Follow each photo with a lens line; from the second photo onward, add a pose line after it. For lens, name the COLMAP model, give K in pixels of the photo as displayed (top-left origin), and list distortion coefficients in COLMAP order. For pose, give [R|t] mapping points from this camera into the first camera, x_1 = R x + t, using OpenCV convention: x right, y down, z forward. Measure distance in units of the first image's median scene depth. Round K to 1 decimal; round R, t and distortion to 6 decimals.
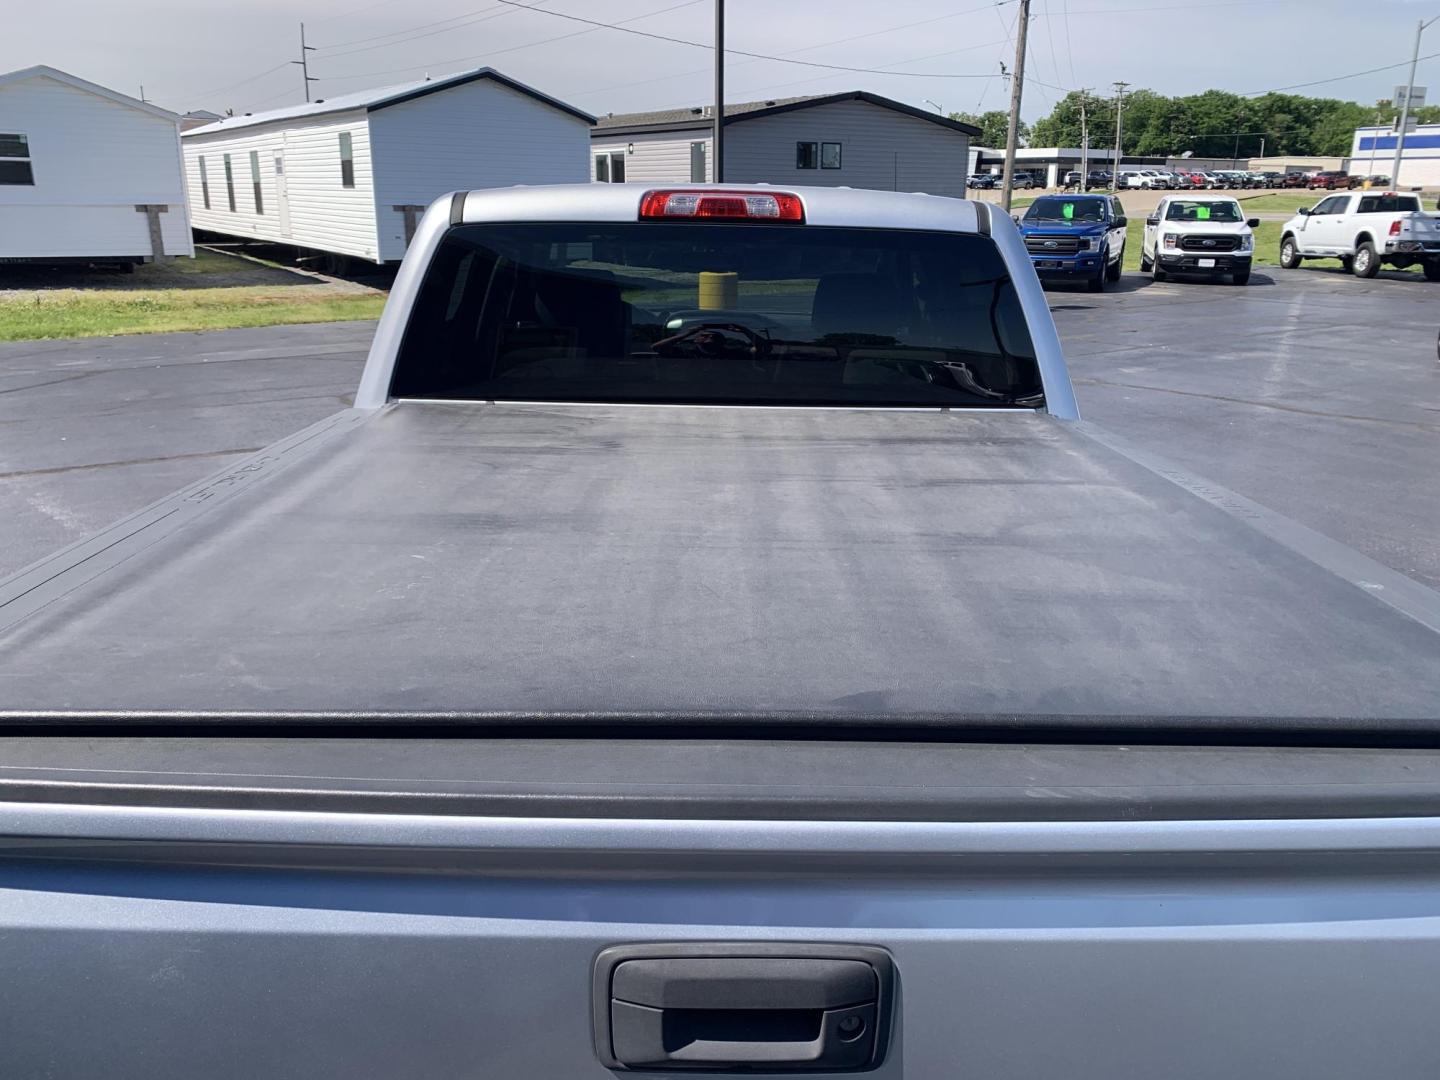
lens RADIAL K [[1101.9, 0, 716.1], [0, 1101.9, 537.2], [0, 0, 1]] dist [0.008236, -0.011101]
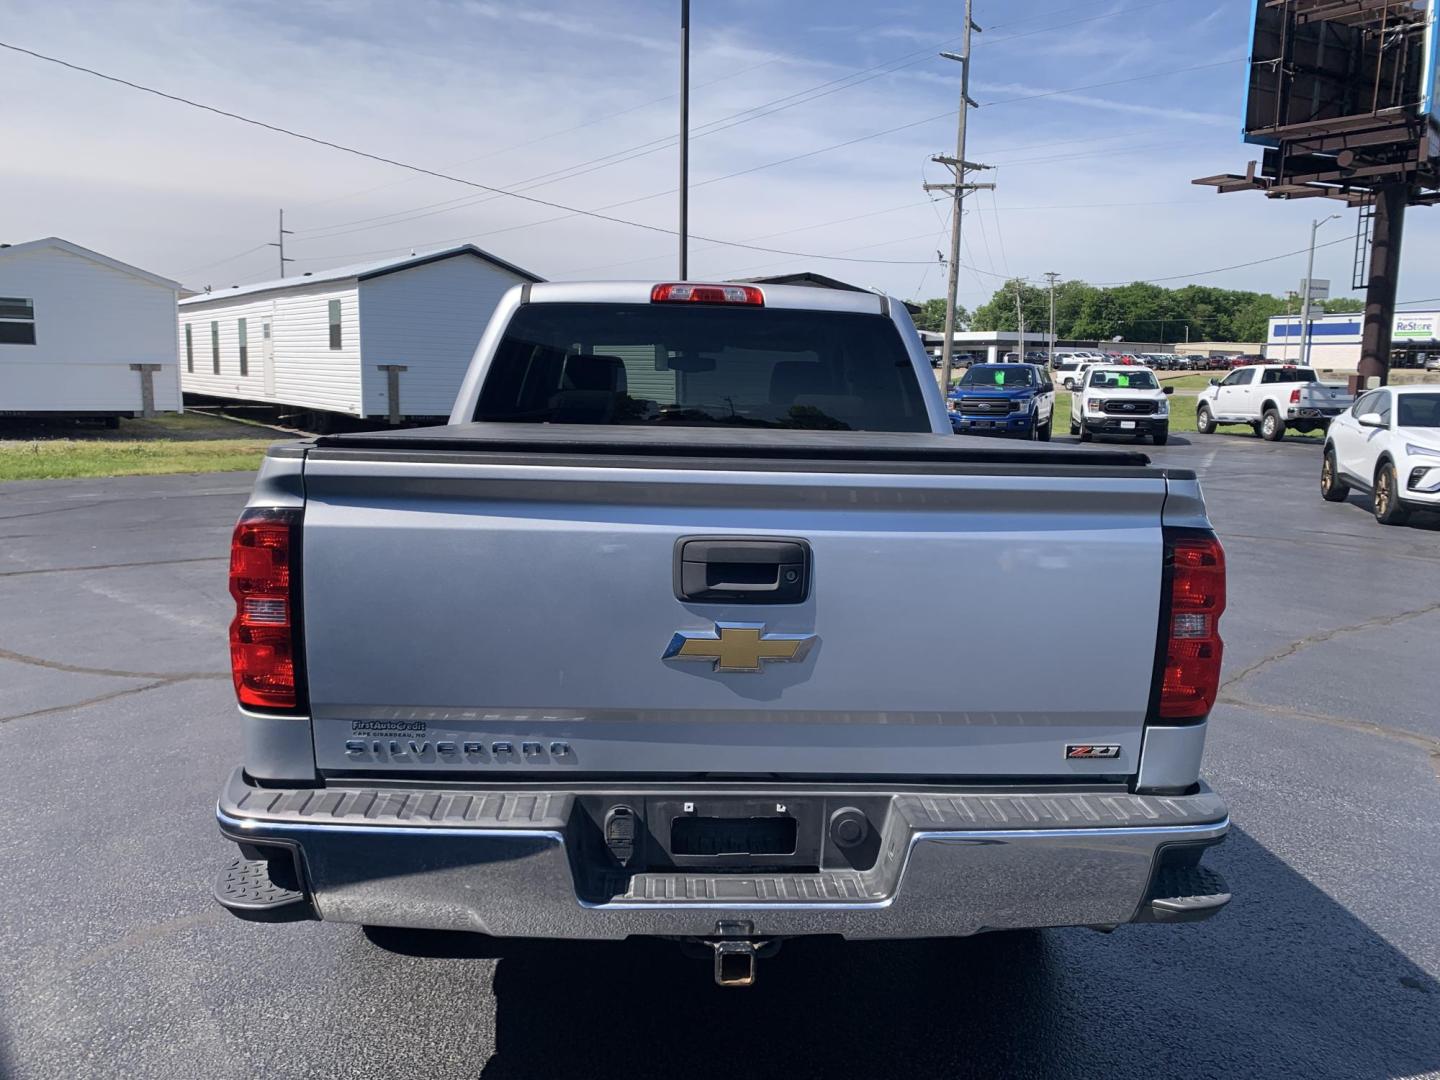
lens RADIAL K [[1100.9, 0, 720.0], [0, 1100.9, 540.0], [0, 0, 1]] dist [0.002100, -0.008243]
pose [[0.999098, 0.002704, 0.042369, -0.003780], [0.003663, 0.988760, -0.149465, 0.023294], [-0.042297, 0.149486, 0.987859, -0.038452]]
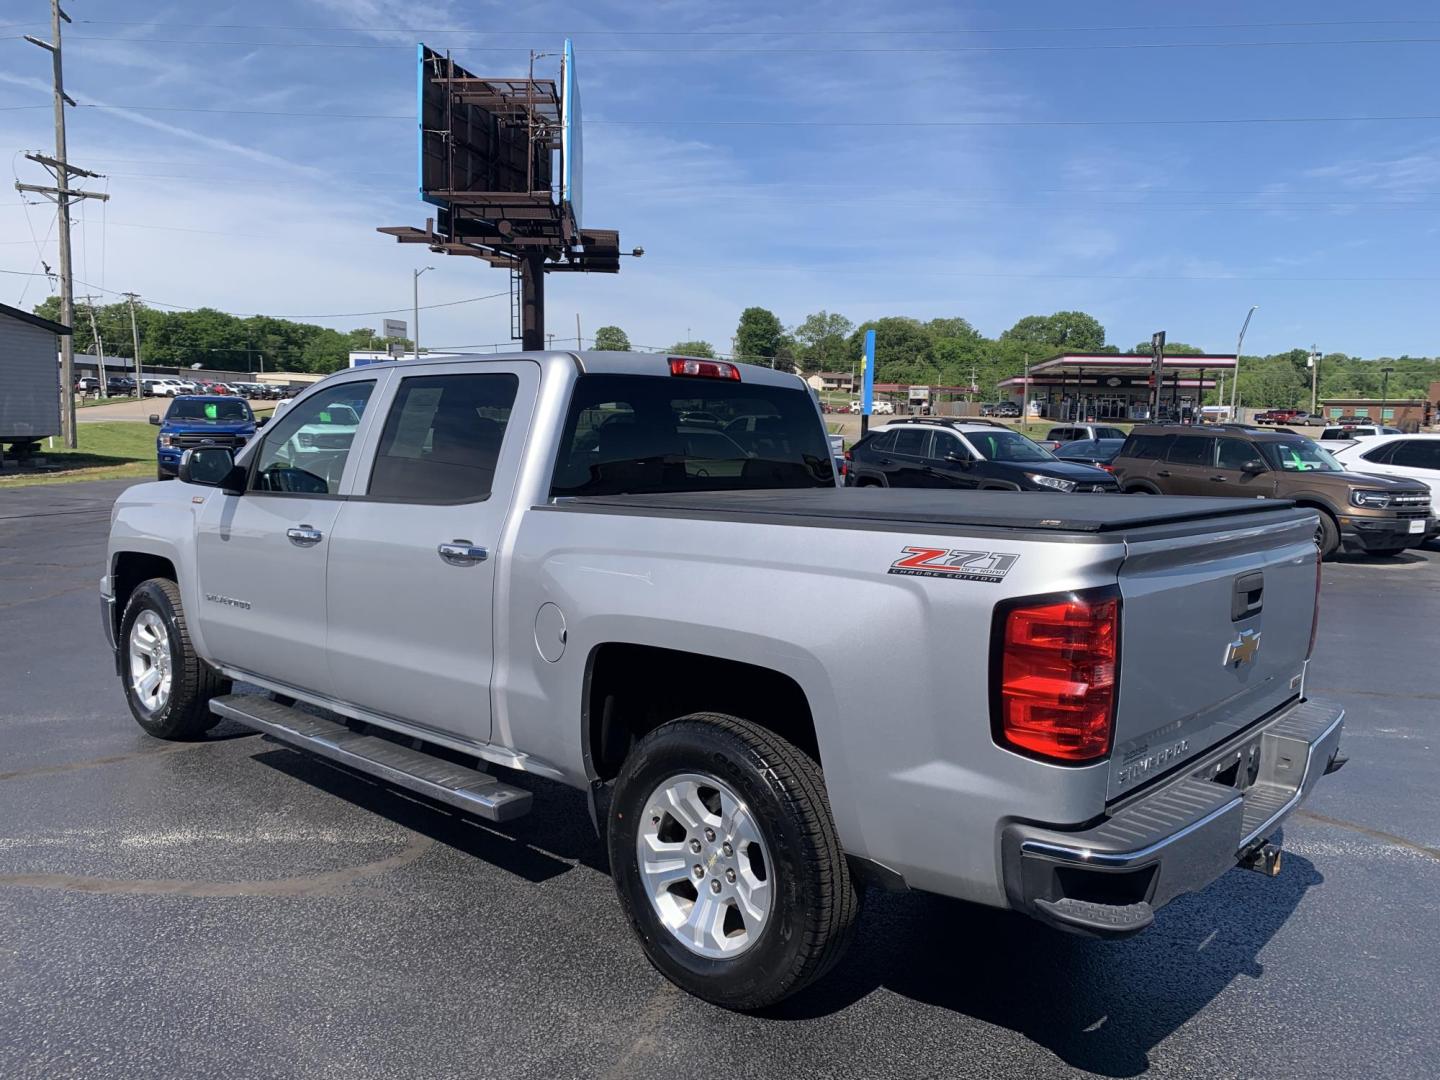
lens RADIAL K [[1101.9, 0, 716.1], [0, 1101.9, 537.2], [0, 0, 1]] dist [0.008236, -0.011101]
pose [[0.676511, -0.063443, 0.733695, -0.113427], [0.195170, 0.976104, -0.095553, 0.009093], [-0.710100, 0.207838, 0.672727, -0.004134]]
